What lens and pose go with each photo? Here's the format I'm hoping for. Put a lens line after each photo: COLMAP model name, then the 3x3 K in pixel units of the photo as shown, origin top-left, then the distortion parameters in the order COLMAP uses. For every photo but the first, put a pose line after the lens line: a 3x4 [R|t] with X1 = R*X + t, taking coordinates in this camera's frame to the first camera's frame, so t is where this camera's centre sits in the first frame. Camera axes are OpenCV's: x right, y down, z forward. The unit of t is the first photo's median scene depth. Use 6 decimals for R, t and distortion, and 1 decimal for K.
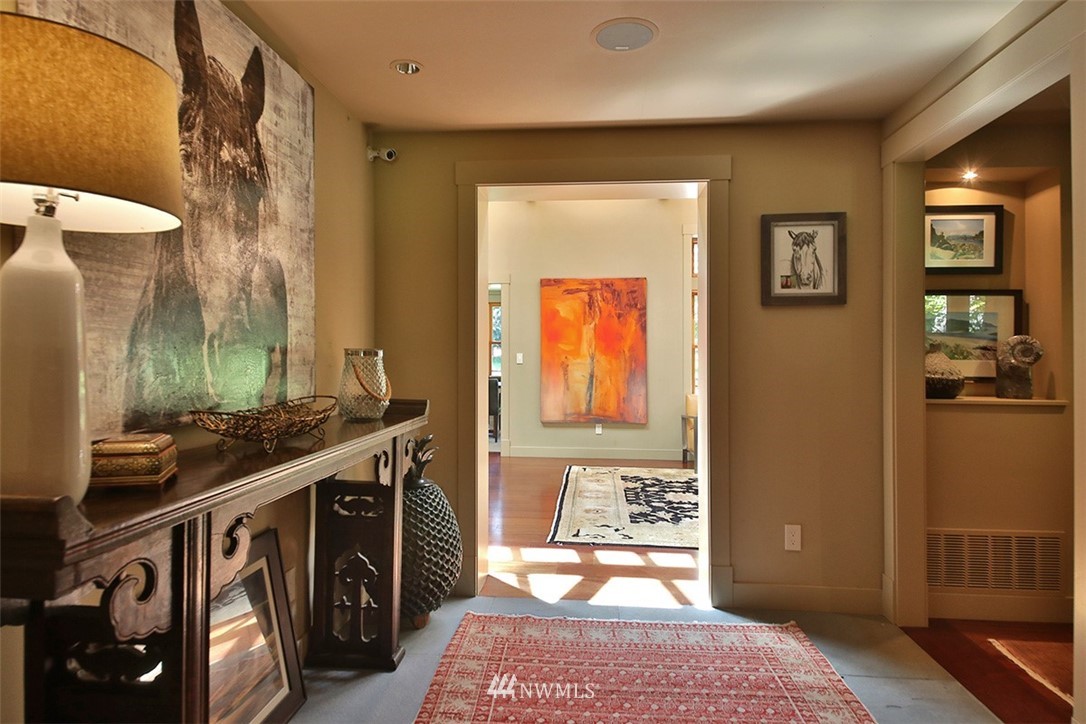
lens RADIAL K [[615.4, 0, 546.2], [0, 615.4, 359.1], [0, 0, 1]] dist [0.069880, -0.006522]
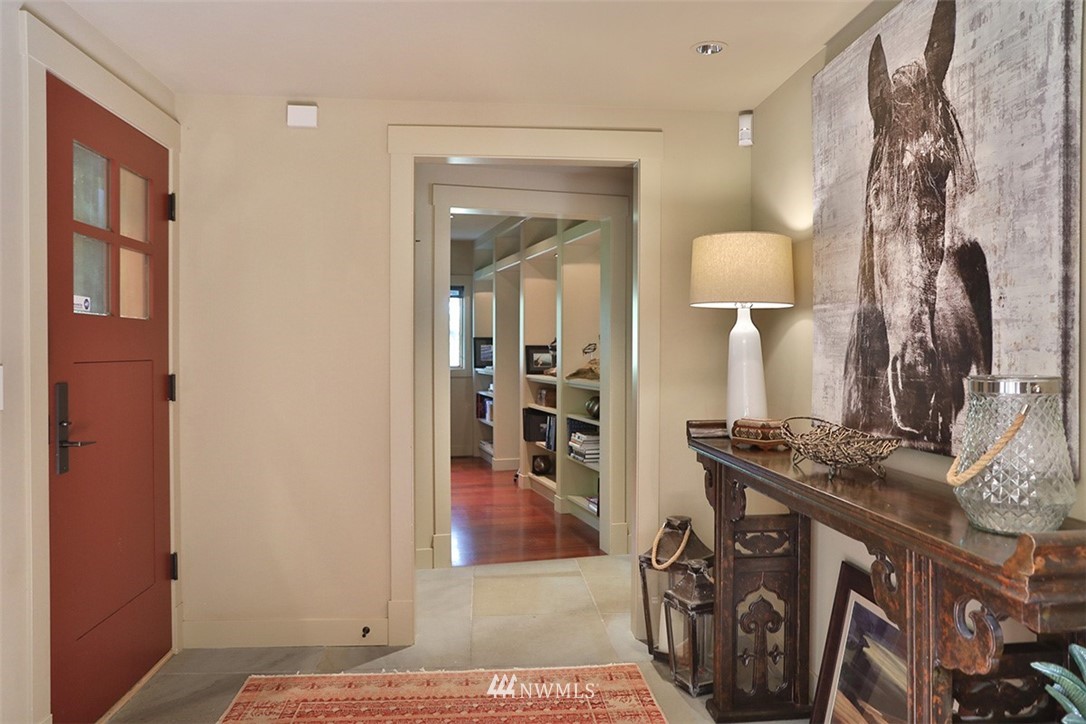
lens RADIAL K [[750.7, 0, 542.9], [0, 750.7, 358.9], [0, 0, 1]] dist [0.001587, 0.000428]
pose [[-0.985116, 0.000863, -0.171887, 0.191762], [-0.001717, 0.999888, 0.014865, -0.048841], [0.171880, 0.014939, -0.985005, 1.926291]]
